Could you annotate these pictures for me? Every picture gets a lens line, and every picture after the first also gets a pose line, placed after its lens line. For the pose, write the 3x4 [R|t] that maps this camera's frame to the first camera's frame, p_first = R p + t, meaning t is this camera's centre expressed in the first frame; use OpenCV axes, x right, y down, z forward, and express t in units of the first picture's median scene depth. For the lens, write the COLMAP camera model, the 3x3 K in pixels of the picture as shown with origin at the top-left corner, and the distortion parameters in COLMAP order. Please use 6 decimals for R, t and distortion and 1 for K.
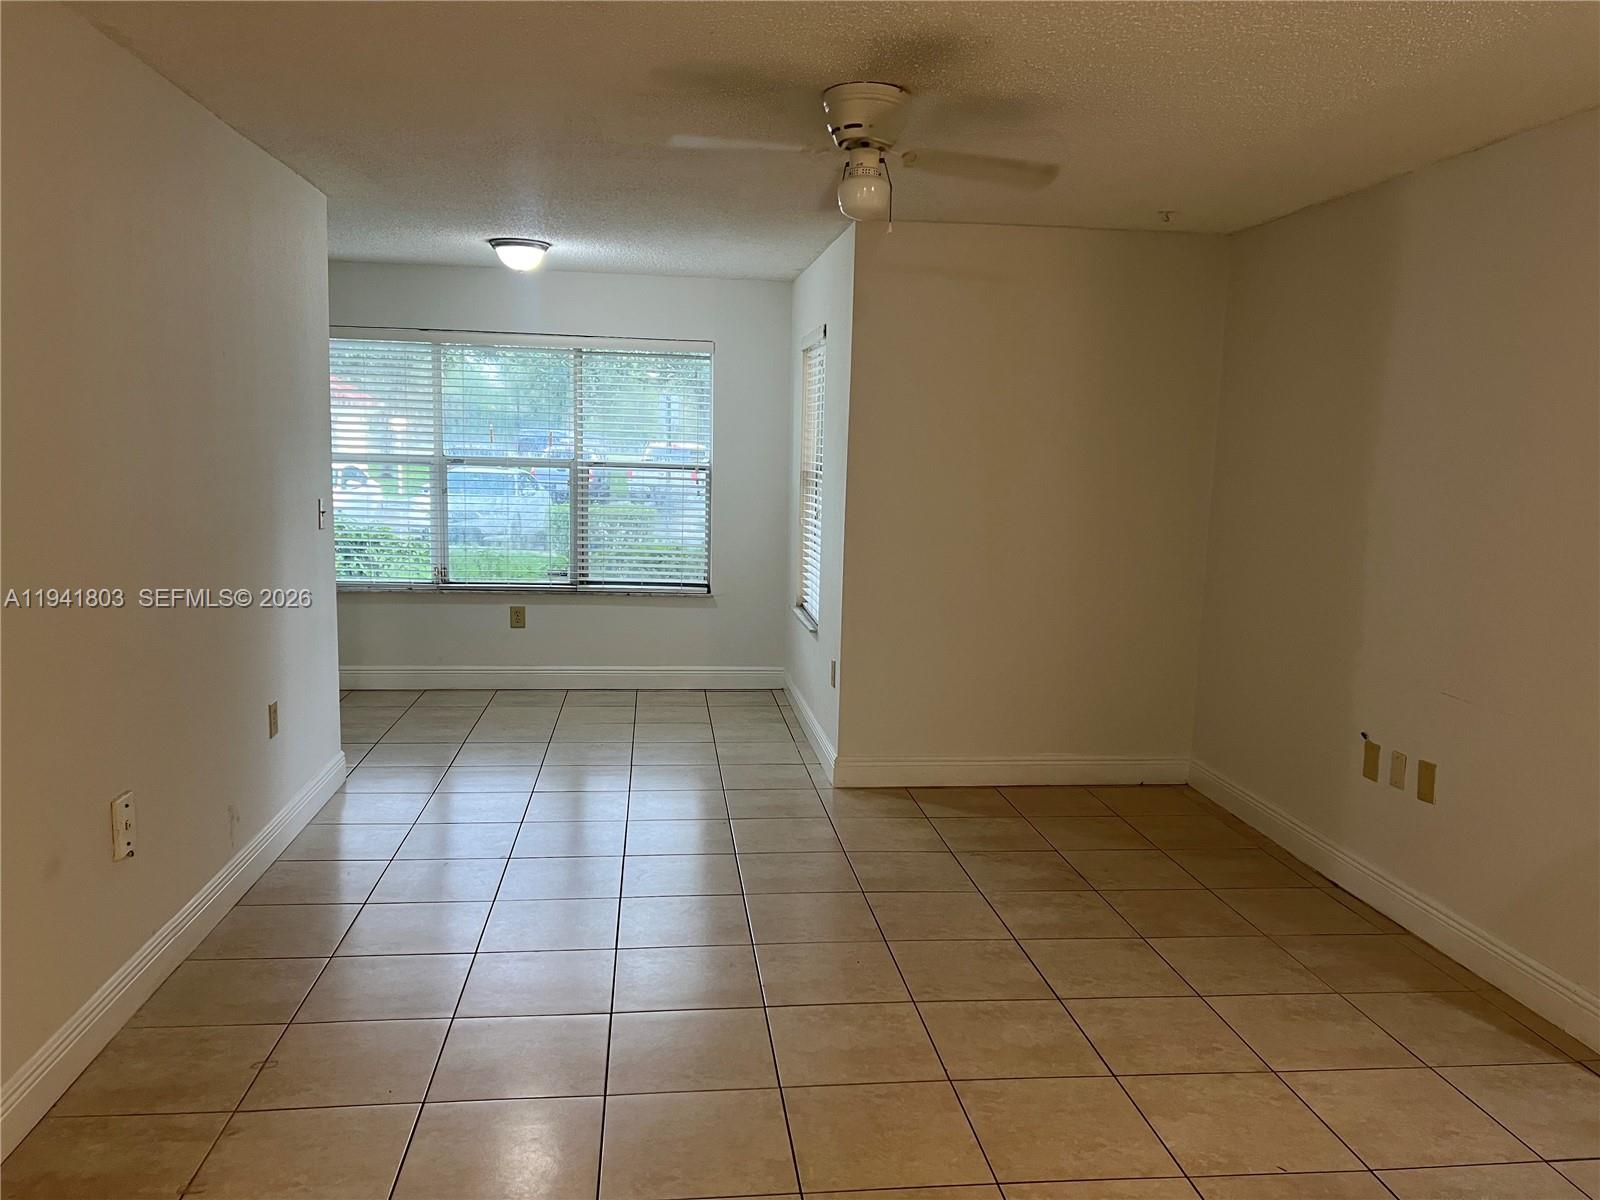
lens RADIAL K [[1202.2, 0, 800.0], [0, 1202.2, 600.0], [0, 0, 1]] dist [-0.001687, -0.000456]
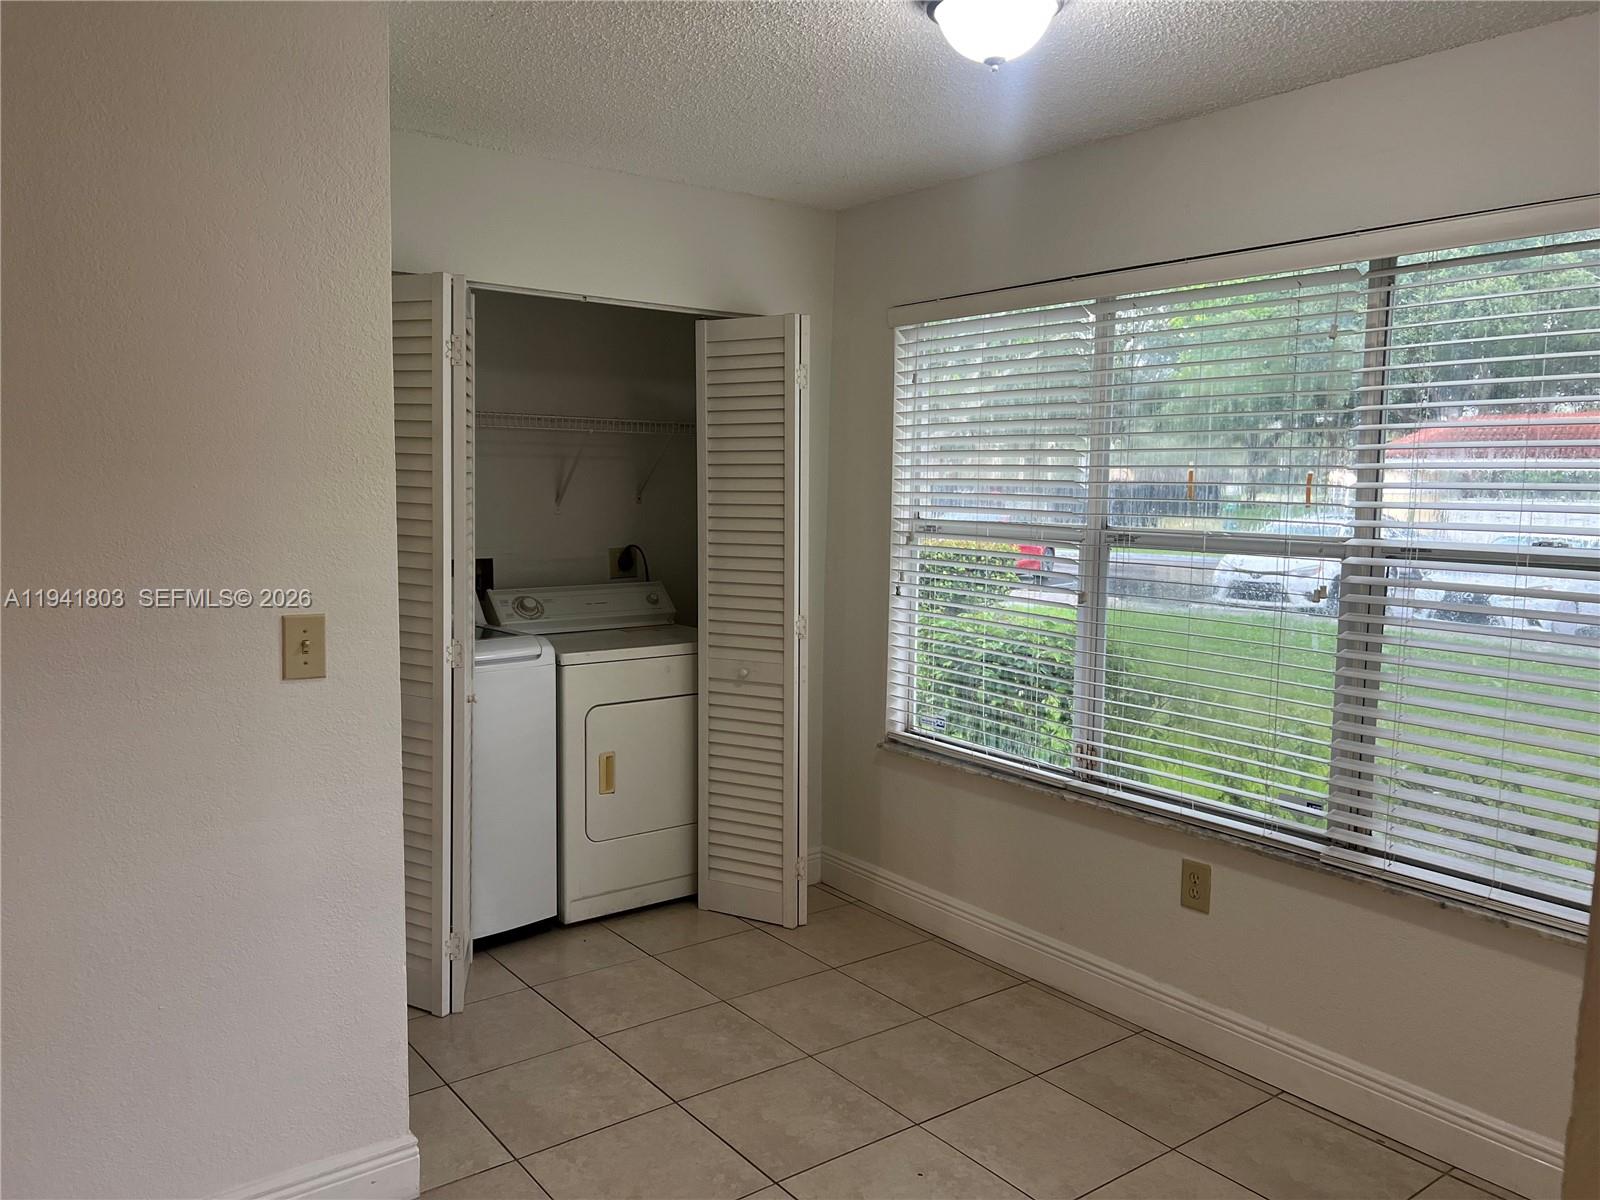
lens RADIAL K [[1202.2, 0, 800.0], [0, 1202.2, 600.0], [0, 0, 1]] dist [-0.001687, -0.000456]
pose [[0.508103, 0.059195, -0.859260, 0.070235], [-0.119838, 0.992790, -0.002469, -0.073411], [0.852919, 0.104226, 0.511534, 0.635602]]
